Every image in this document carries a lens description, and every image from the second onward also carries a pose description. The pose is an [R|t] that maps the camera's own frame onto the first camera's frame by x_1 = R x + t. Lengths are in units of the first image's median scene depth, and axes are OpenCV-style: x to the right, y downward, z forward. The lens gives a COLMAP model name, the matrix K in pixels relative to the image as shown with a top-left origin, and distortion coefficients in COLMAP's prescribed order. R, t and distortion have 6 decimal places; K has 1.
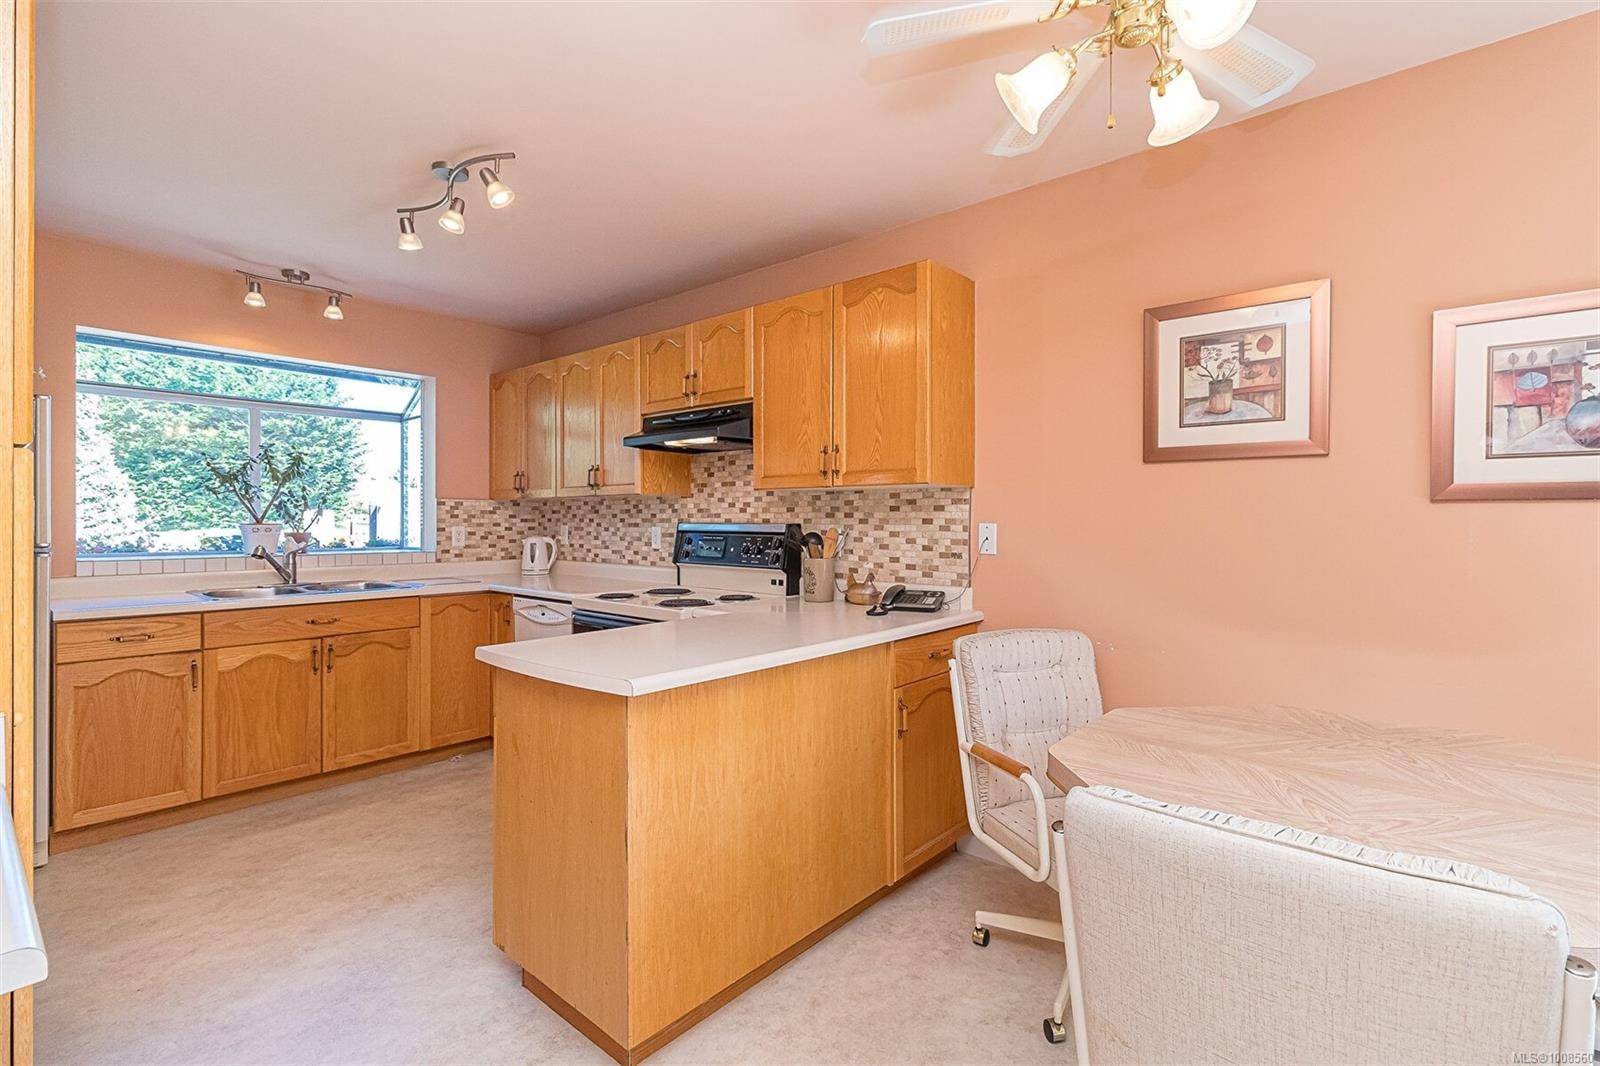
lens RADIAL K [[740.8, 0, 805.3], [0, 740.8, 521.4], [0, 0, 1]] dist [-0.000167, 0.001500]
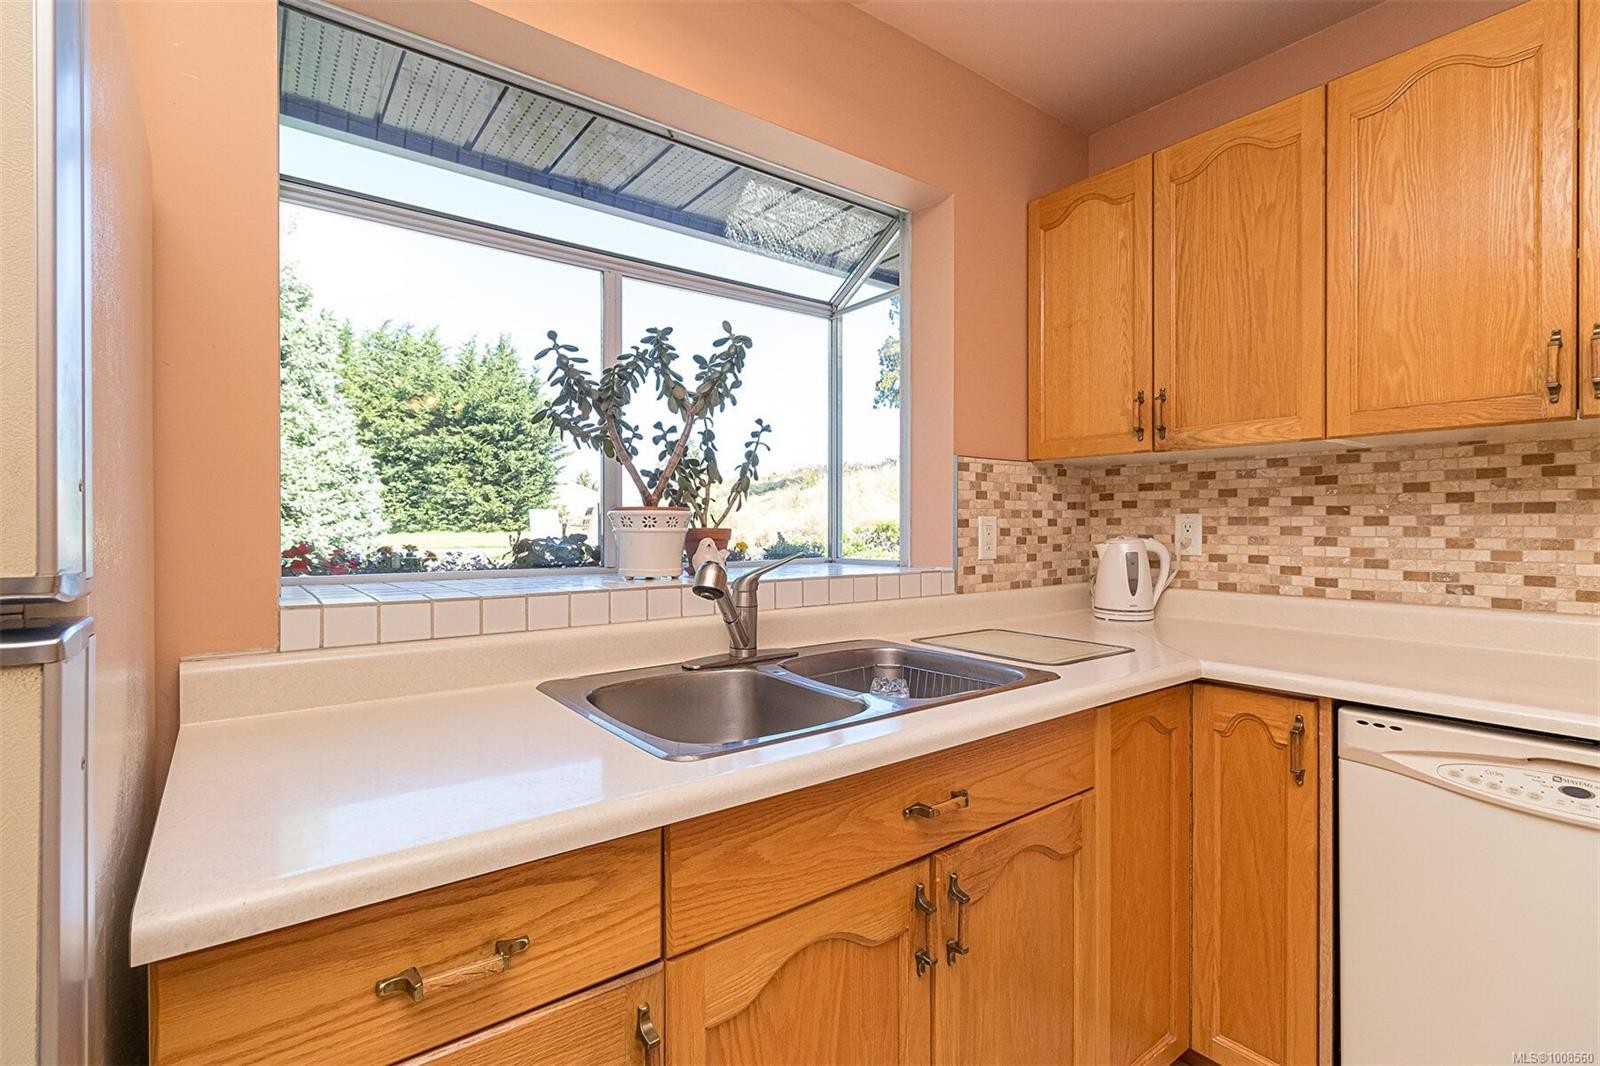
lens RADIAL K [[740.8, 0, 803.4], [0, 740.8, 527.4], [0, 0, 1]] dist [-0.000167, 0.001500]
pose [[0.979522, -0.002887, -0.201315, -0.569128], [0.003769, 0.999985, 0.003998, 0.013222], [0.201300, -0.004674, 0.979518, 0.601072]]
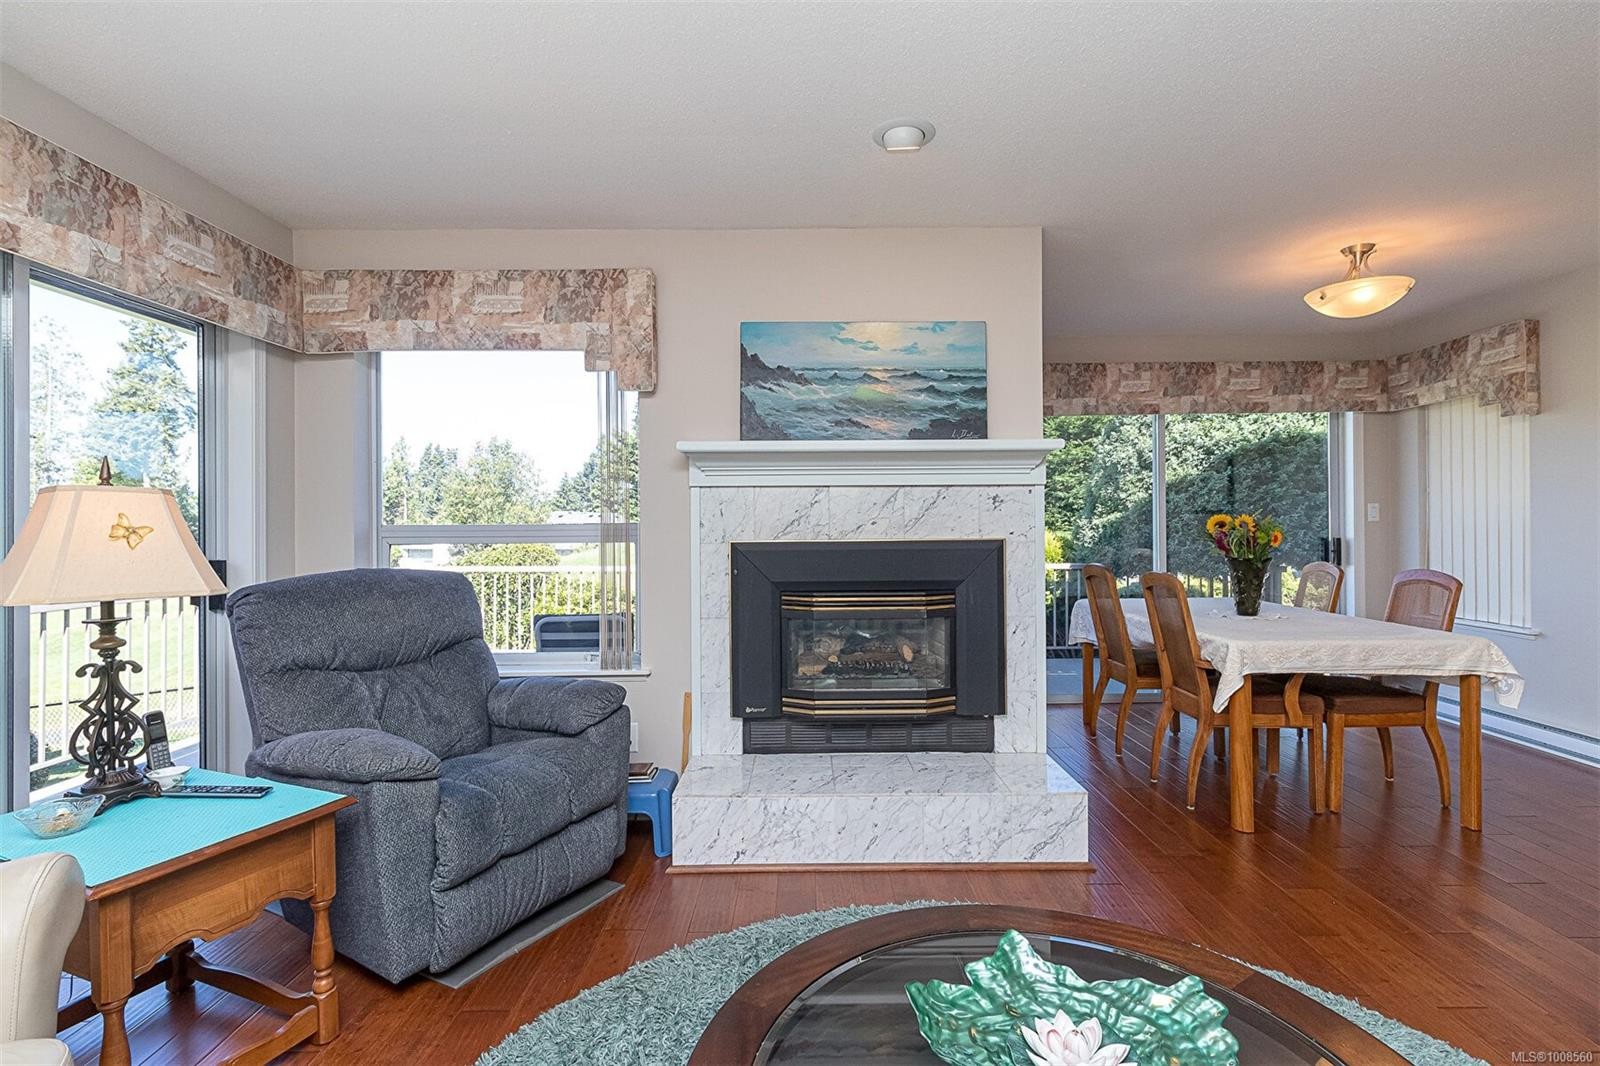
lens RADIAL K [[740.8, 0, 801.5], [0, 740.8, 525.3], [0, 0, 1]] dist [-0.000167, 0.001500]
pose [[0.652505, -0.011862, -0.757691, -1.077548], [0.011829, 0.999915, -0.005467, 0.008006], [0.757692, -0.005395, 0.652590, -0.684367]]
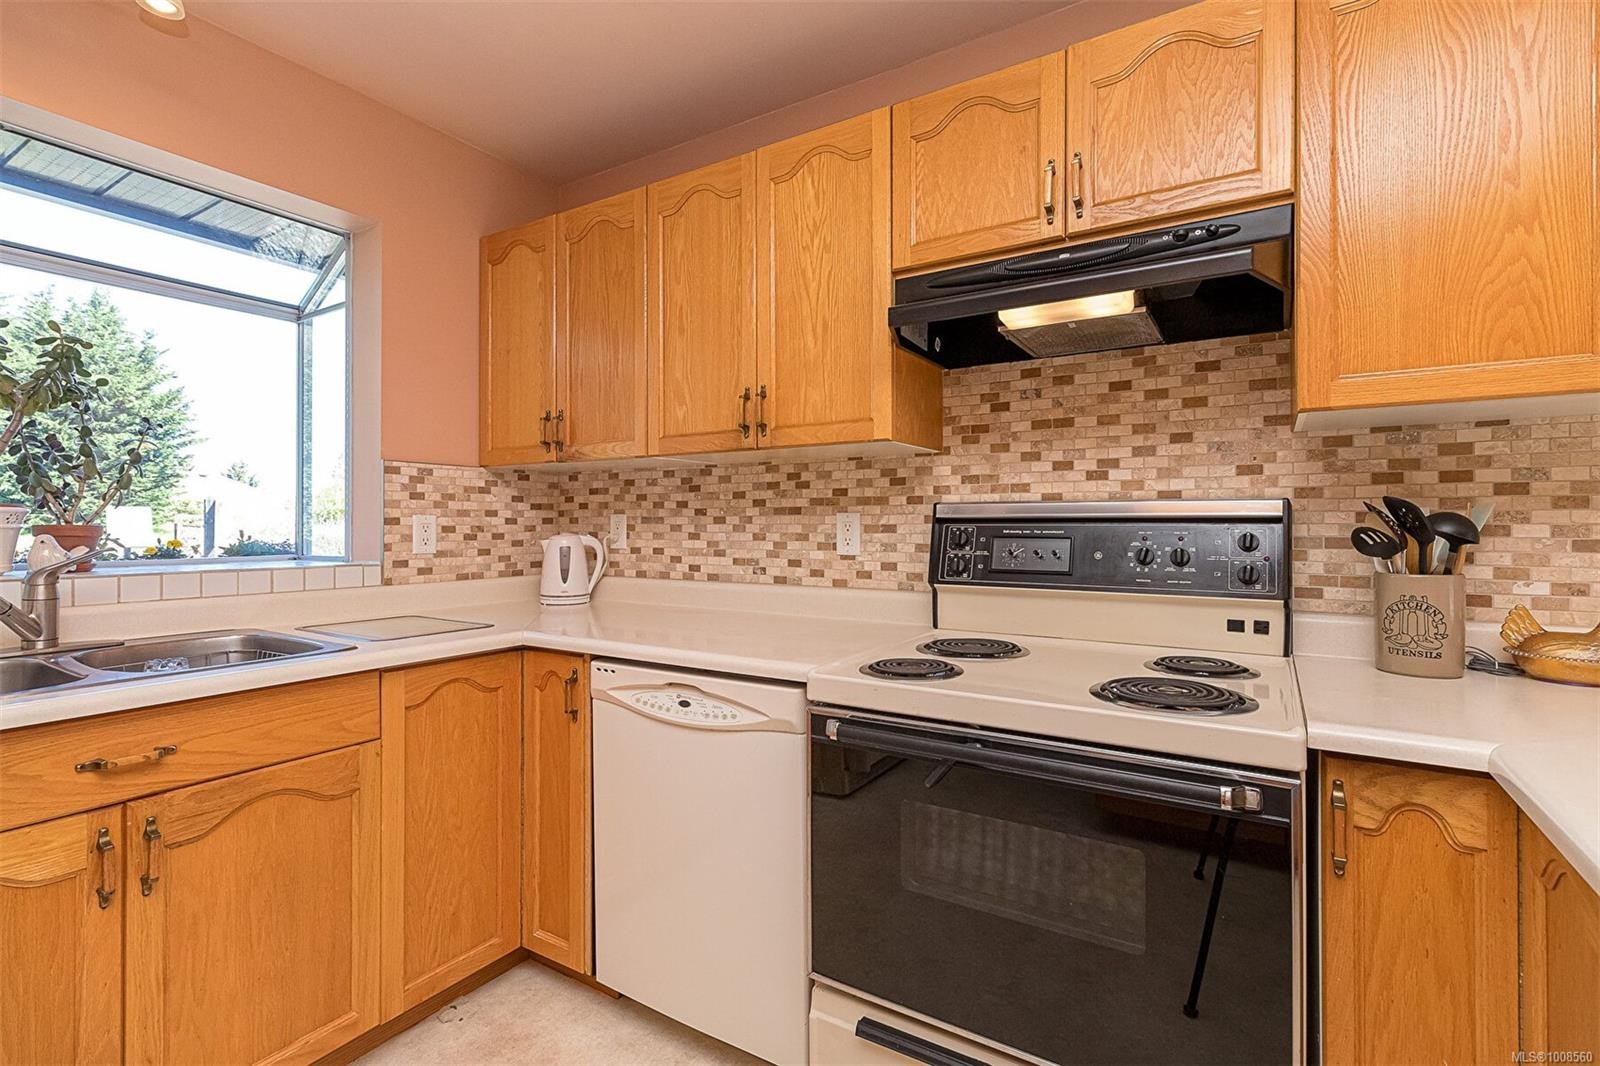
lens RADIAL K [[740.8, 0, 804.6], [0, 740.8, 521.3], [0, 0, 1]] dist [-0.000167, 0.001500]
pose [[0.987712, -0.001456, 0.156279, -0.332212], [0.002352, 0.999982, -0.005547, 0.016867], [-0.156268, 0.005847, 0.987697, 0.513973]]
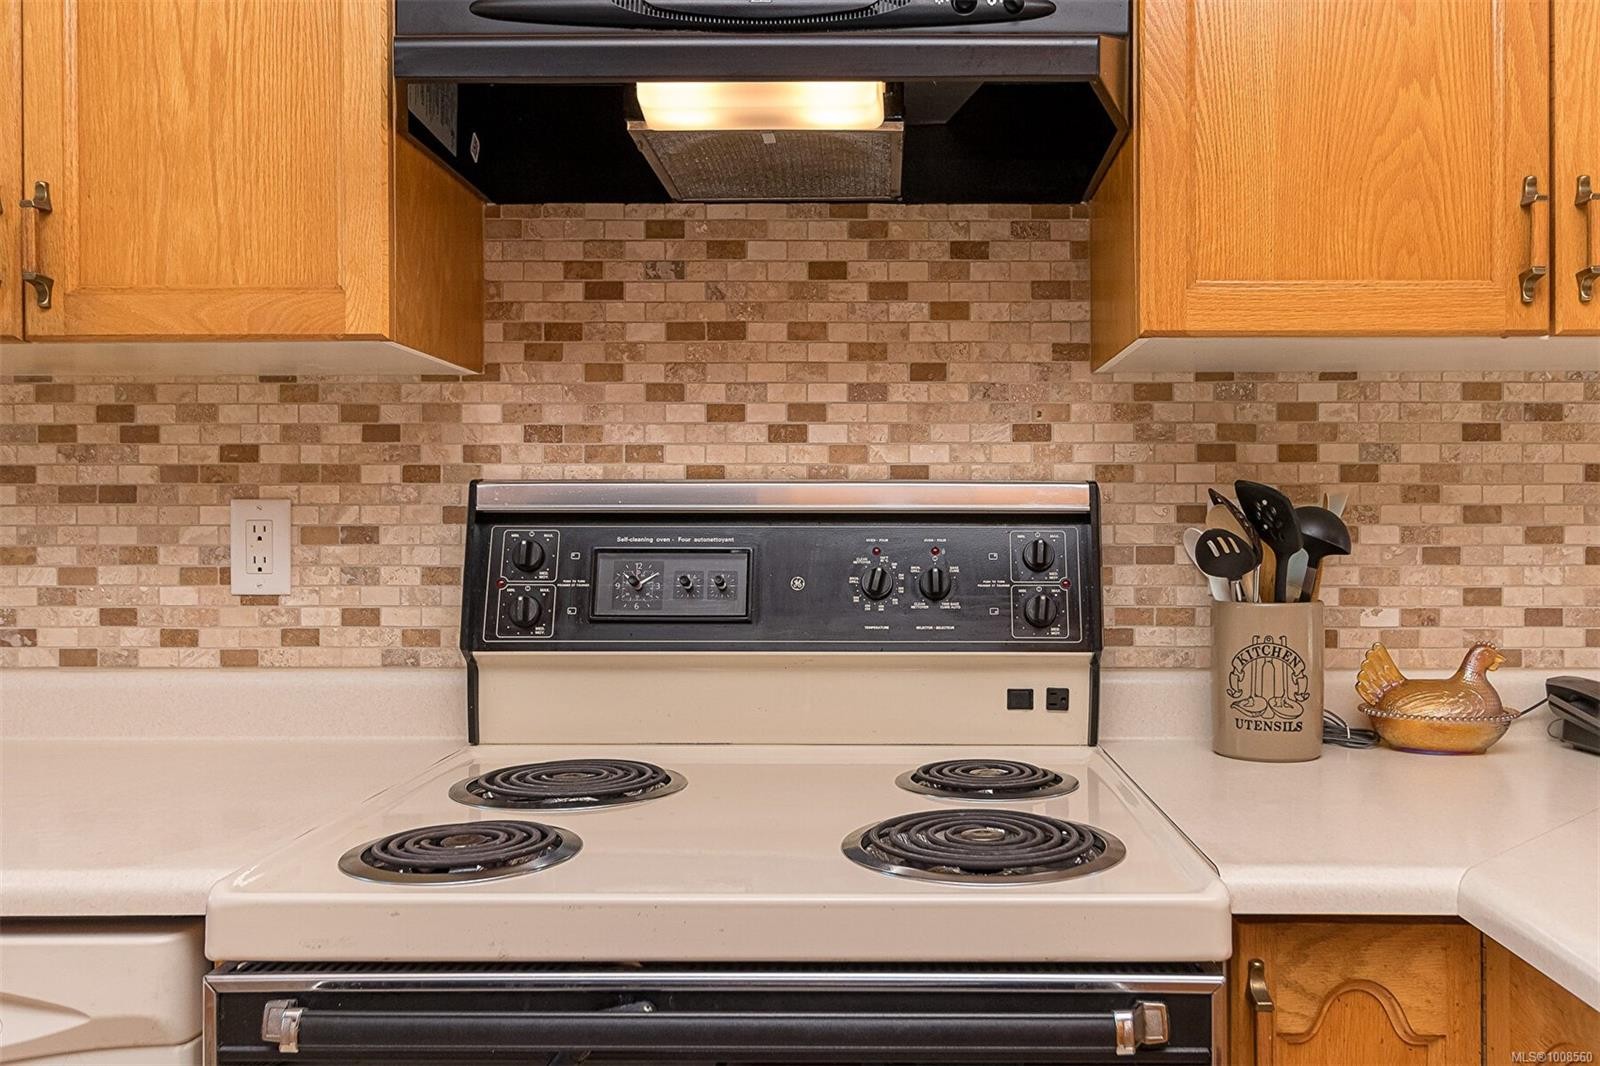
lens RADIAL K [[1307.2, 0, 874.6], [0, 1307.2, 528.9], [0, 0, 1]] dist [-0.000522, 0.003760]
pose [[0.758238, -0.004927, 0.651959, -0.342569], [0.003267, 0.999988, 0.003758, 0.016237], [-0.651969, -0.000720, 0.758245, 0.591599]]
